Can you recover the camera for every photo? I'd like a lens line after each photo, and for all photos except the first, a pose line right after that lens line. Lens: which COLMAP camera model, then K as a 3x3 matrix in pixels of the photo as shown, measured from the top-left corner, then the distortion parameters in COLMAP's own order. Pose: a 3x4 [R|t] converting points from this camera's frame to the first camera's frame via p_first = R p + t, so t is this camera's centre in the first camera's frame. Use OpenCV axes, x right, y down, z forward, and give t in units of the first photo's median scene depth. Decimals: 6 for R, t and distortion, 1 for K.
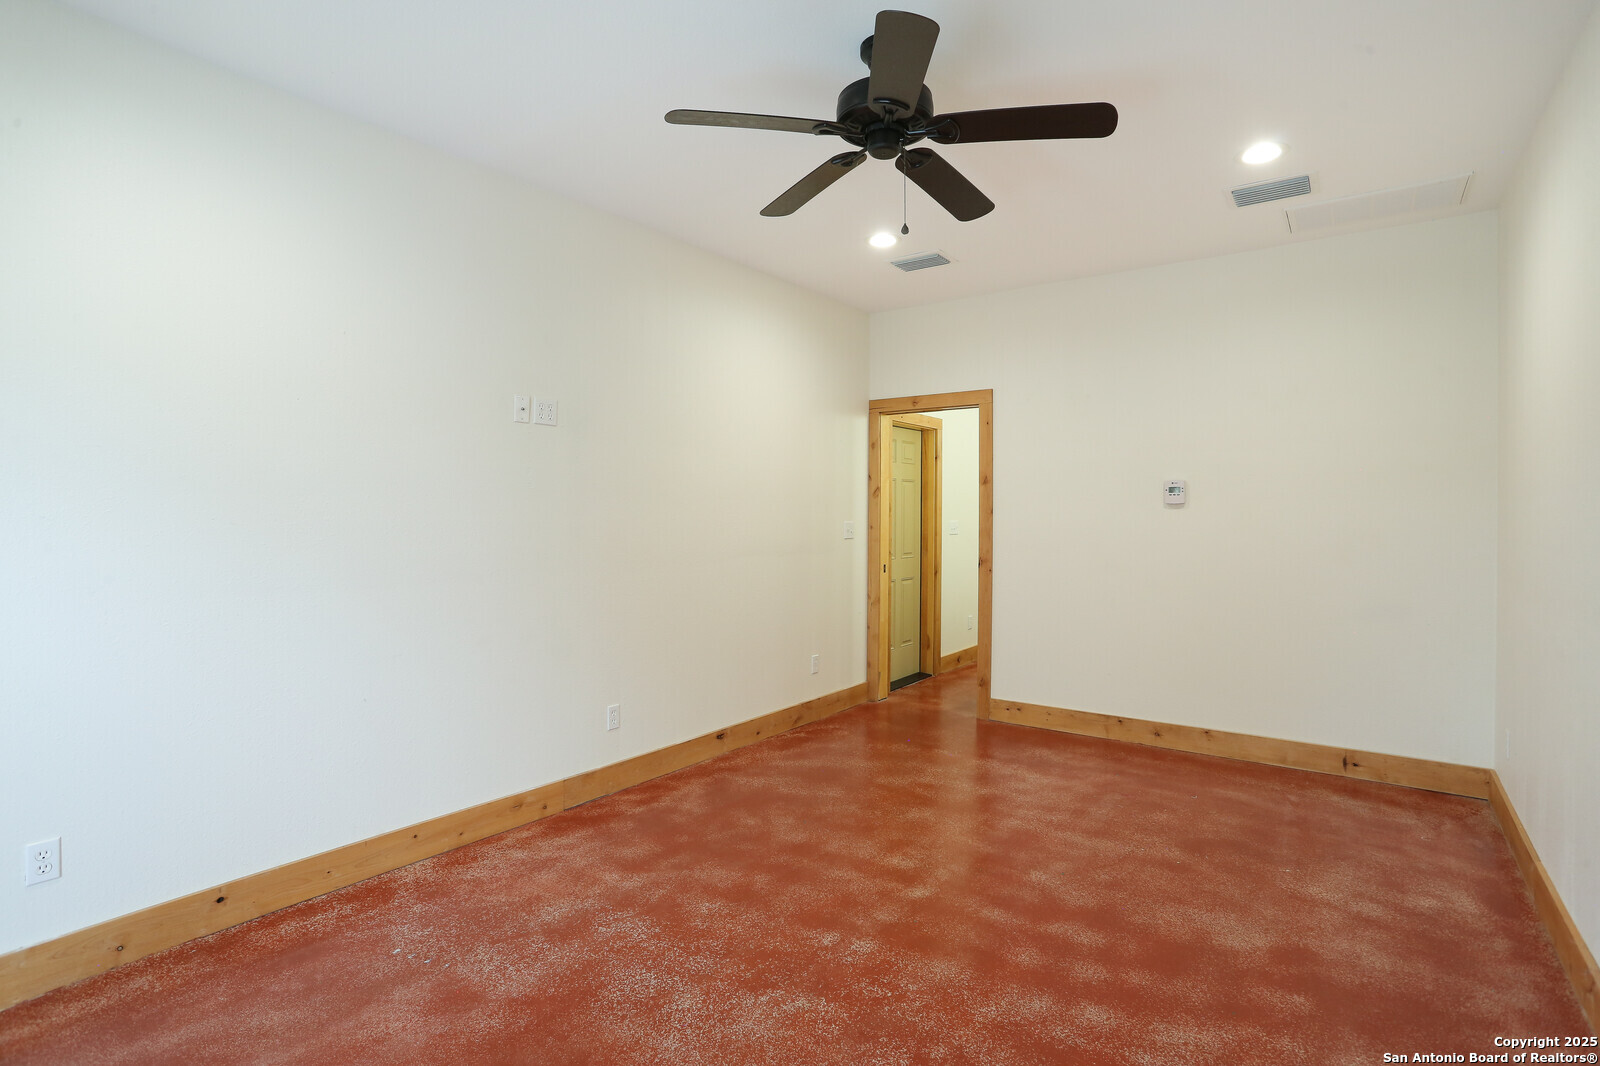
lens RADIAL K [[785.3, 0, 802.1], [0, 785.3, 529.6], [0, 0, 1]] dist [-0.004260, 0.002547]
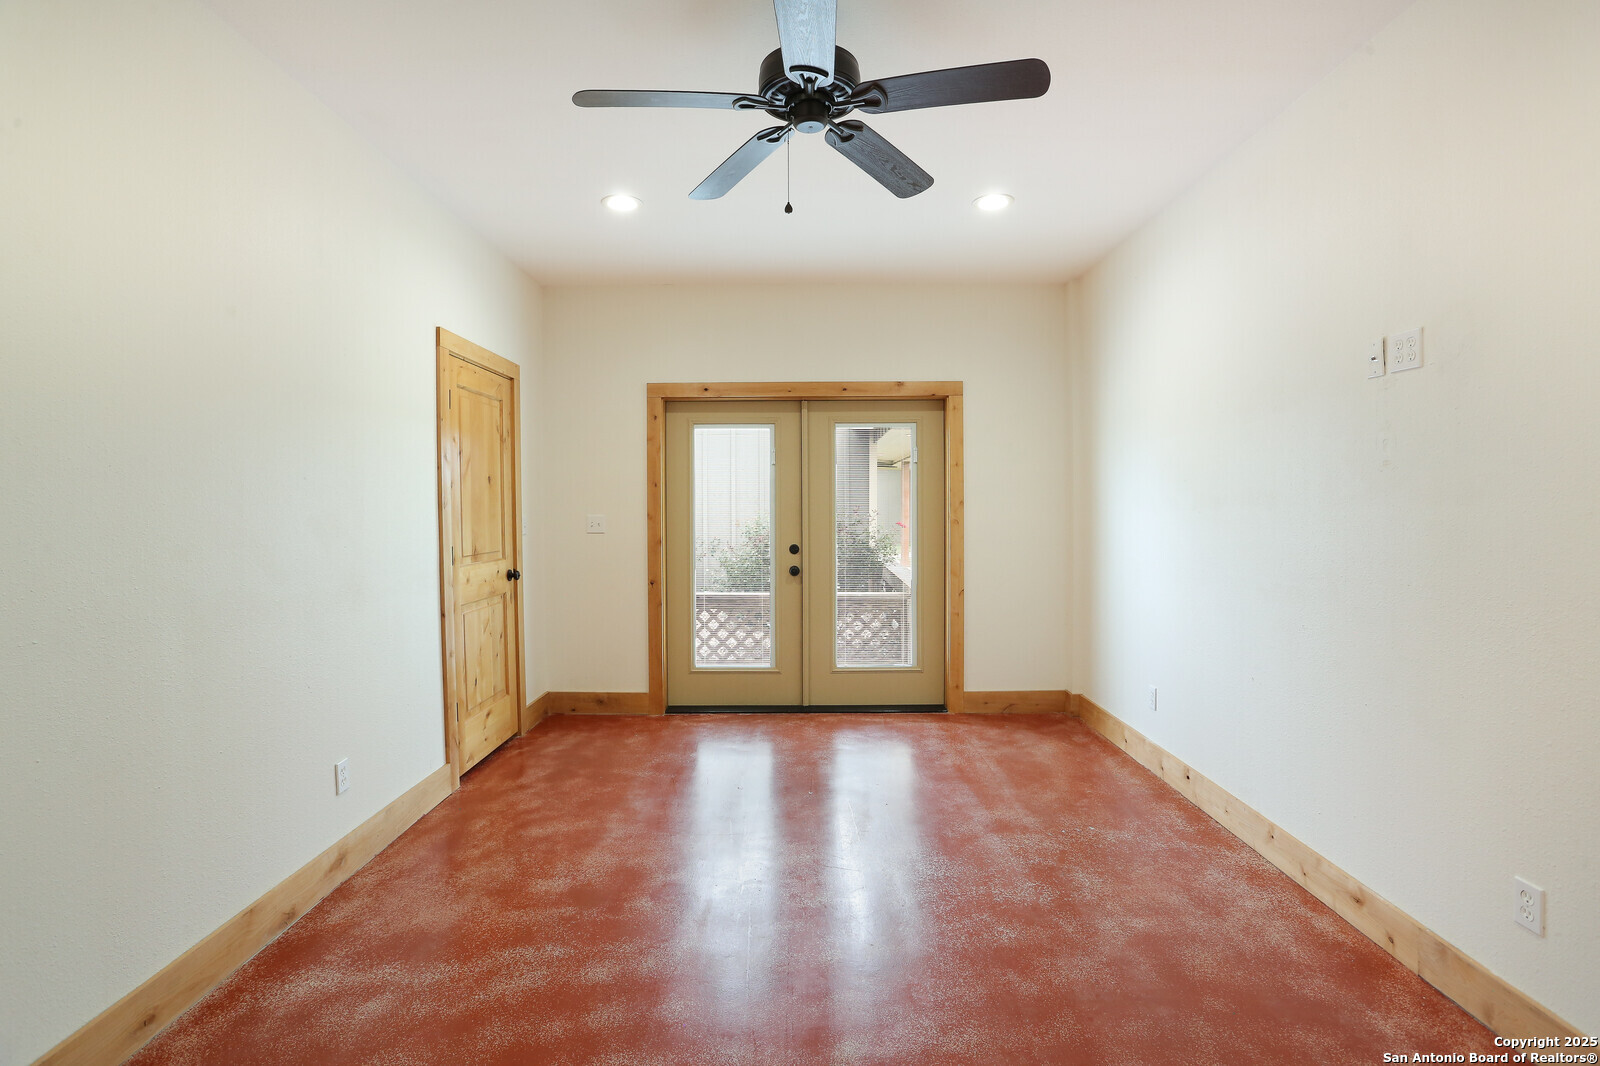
lens RADIAL K [[785.3, 0, 802.2], [0, 785.3, 529.5], [0, 0, 1]] dist [-0.004260, 0.002547]
pose [[-0.805603, 0.016461, -0.592226, 0.575178], [-0.008305, 0.999202, 0.039070, -0.025353], [0.592397, 0.036393, -0.804824, 1.490208]]
